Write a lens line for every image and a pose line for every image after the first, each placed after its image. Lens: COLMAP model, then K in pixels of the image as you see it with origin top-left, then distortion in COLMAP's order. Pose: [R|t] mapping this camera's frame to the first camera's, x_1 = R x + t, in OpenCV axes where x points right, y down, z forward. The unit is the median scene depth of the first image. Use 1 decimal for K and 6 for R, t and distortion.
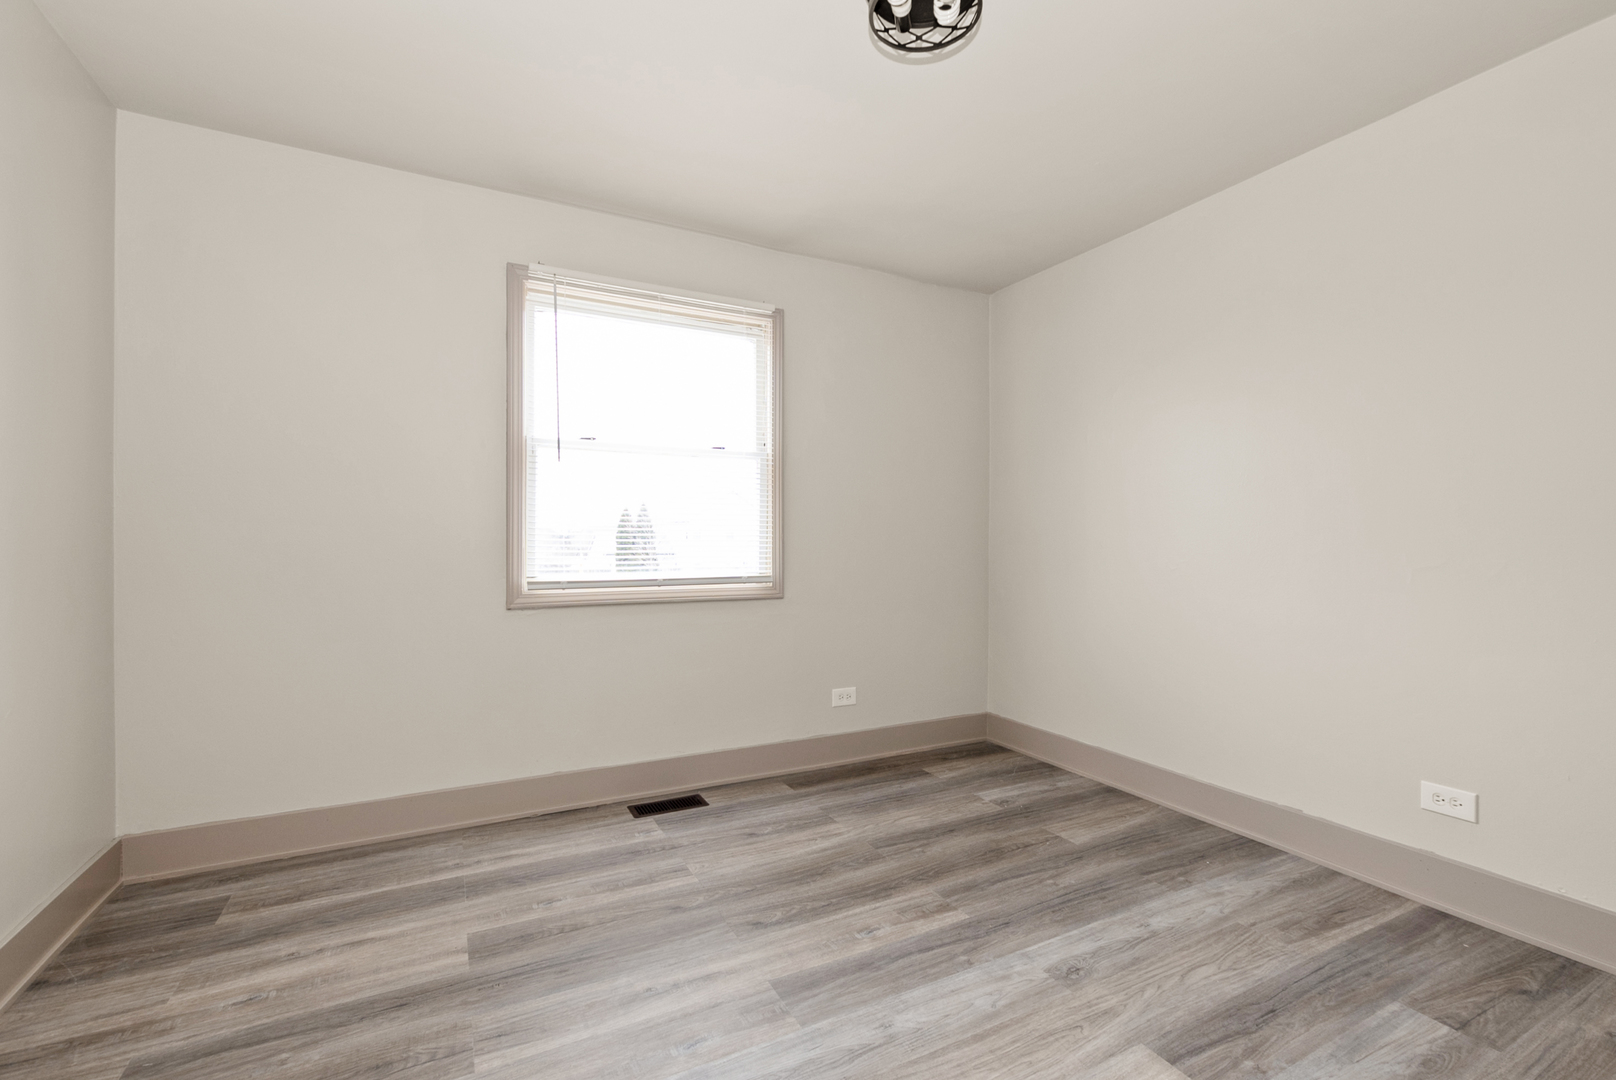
lens RADIAL K [[721.2, 0, 813.8], [0, 721.2, 543.0], [0, 0, 1]] dist [0.009632, -0.000515]
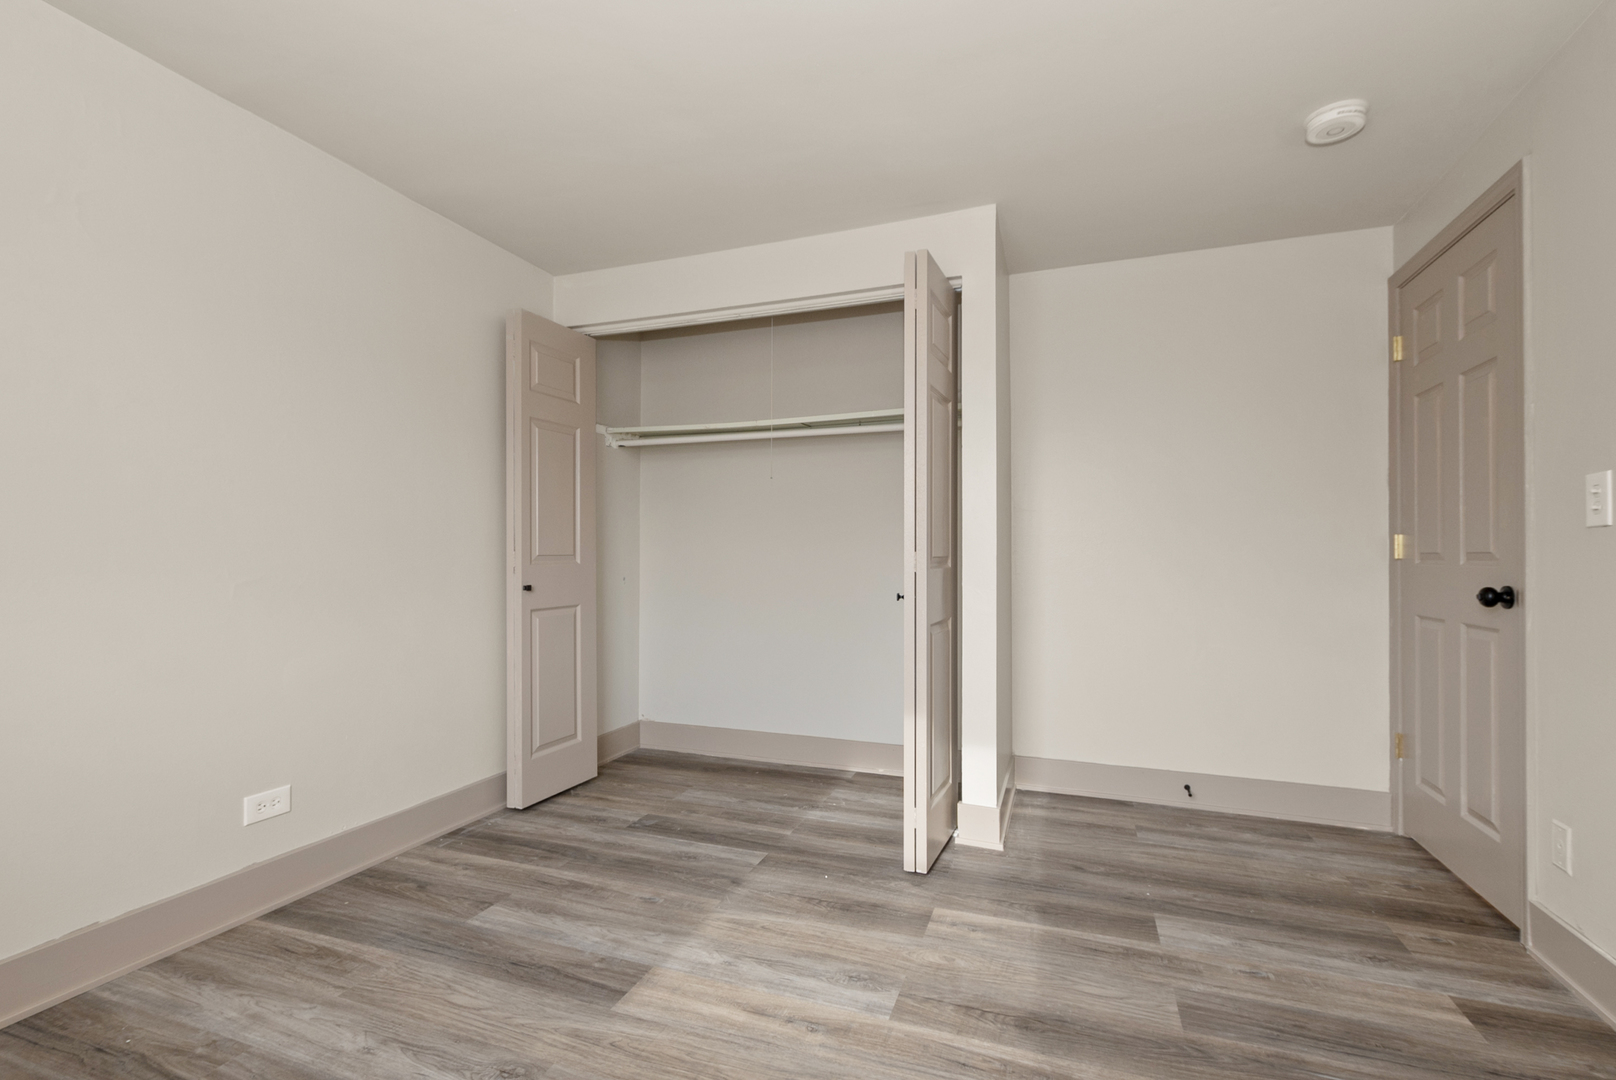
lens RADIAL K [[721.2, 0, 810.9], [0, 721.2, 547.1], [0, 0, 1]] dist [0.009632, -0.000515]
pose [[-0.678125, 0.003962, 0.734936, -0.455556], [-0.004597, 0.999943, -0.009633, -0.012852], [-0.734933, -0.009911, -0.678068, 1.197794]]
